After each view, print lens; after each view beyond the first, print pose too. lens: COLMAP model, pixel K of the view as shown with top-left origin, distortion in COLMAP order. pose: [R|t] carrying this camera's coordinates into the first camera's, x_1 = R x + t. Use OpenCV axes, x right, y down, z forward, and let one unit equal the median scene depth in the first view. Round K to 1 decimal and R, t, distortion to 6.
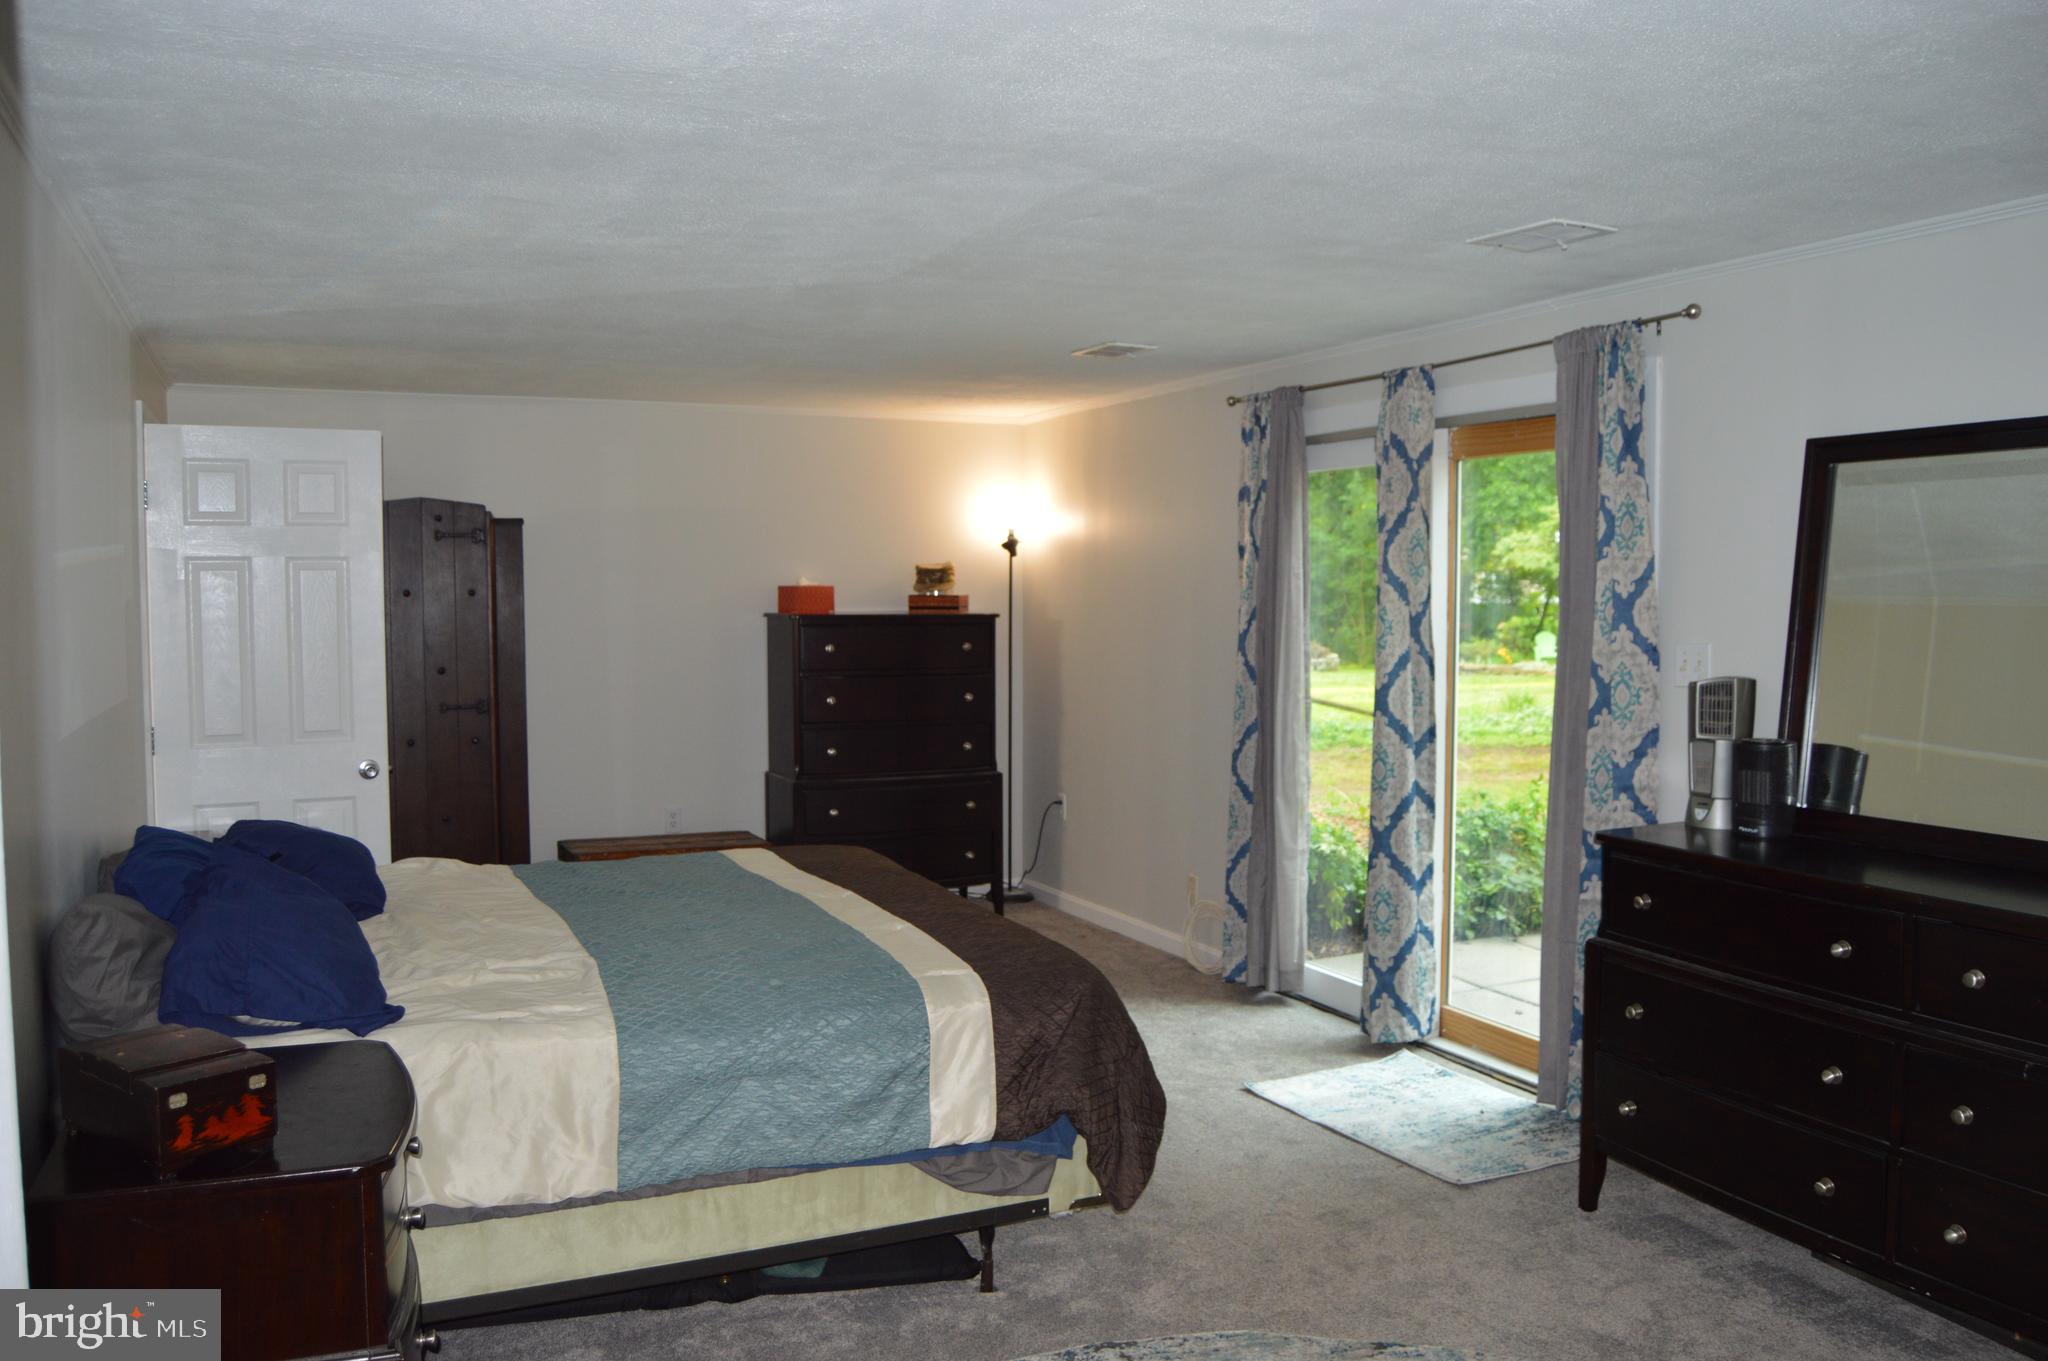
lens RADIAL K [[1627.1, 0, 1031.0], [0, 1627.1, 676.9], [0, 0, 1]] dist [-0.092145, 0.038686]
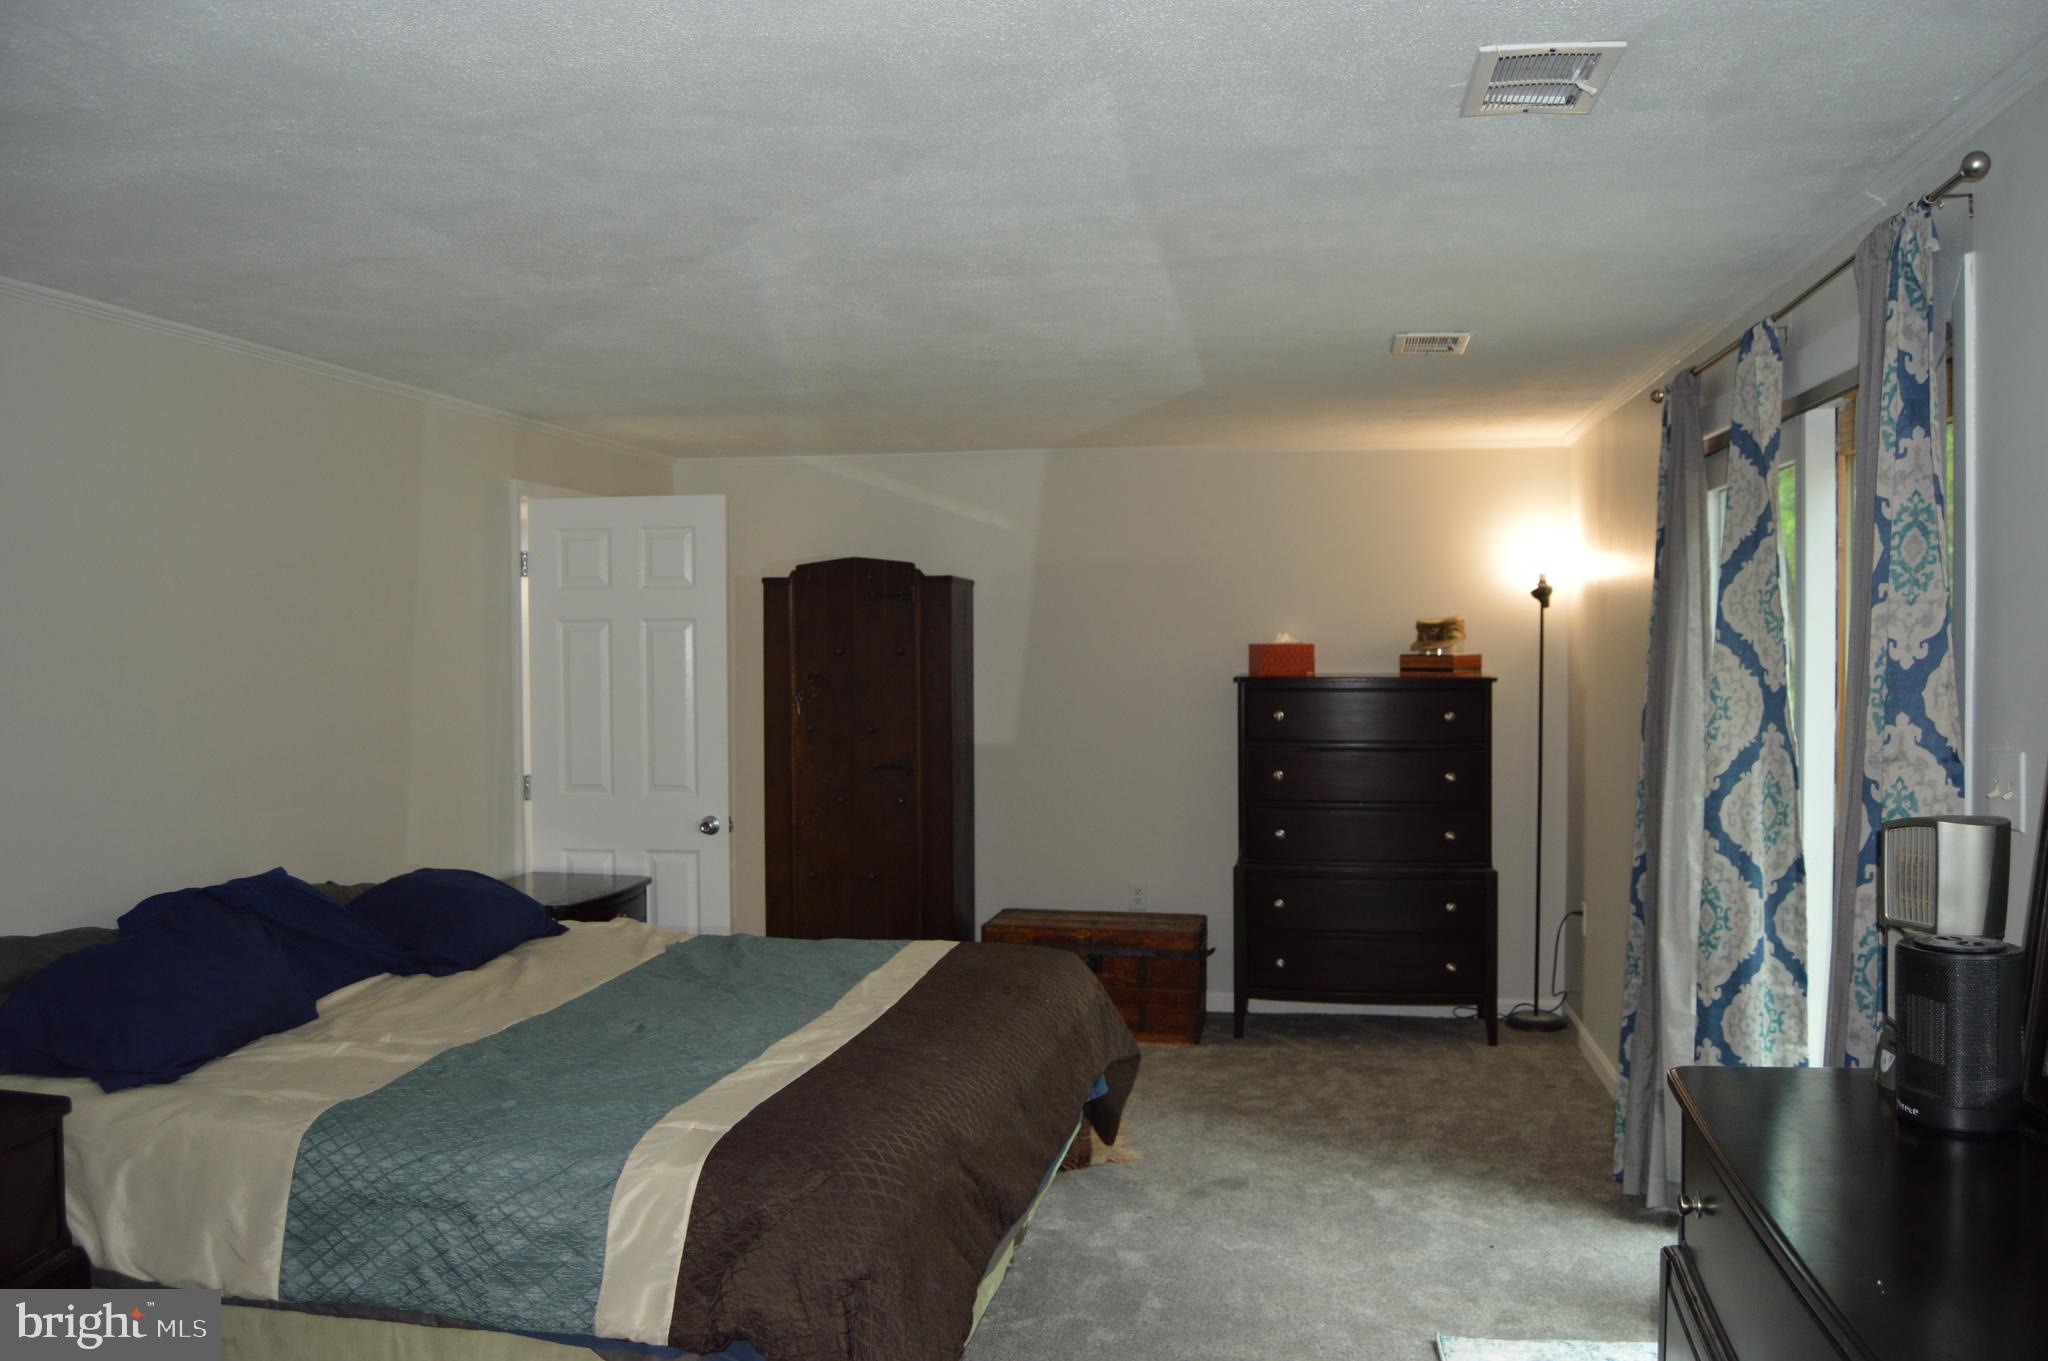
lens RADIAL K [[1627.1, 0, 1031.0], [0, 1627.1, 676.9], [0, 0, 1]] dist [-0.092145, 0.038686]
pose [[0.820781, 0.009809, -0.571159, 0.364843], [-0.027904, 0.999347, -0.022936, -0.019928], [0.570561, 0.034763, 0.820519, 0.282321]]
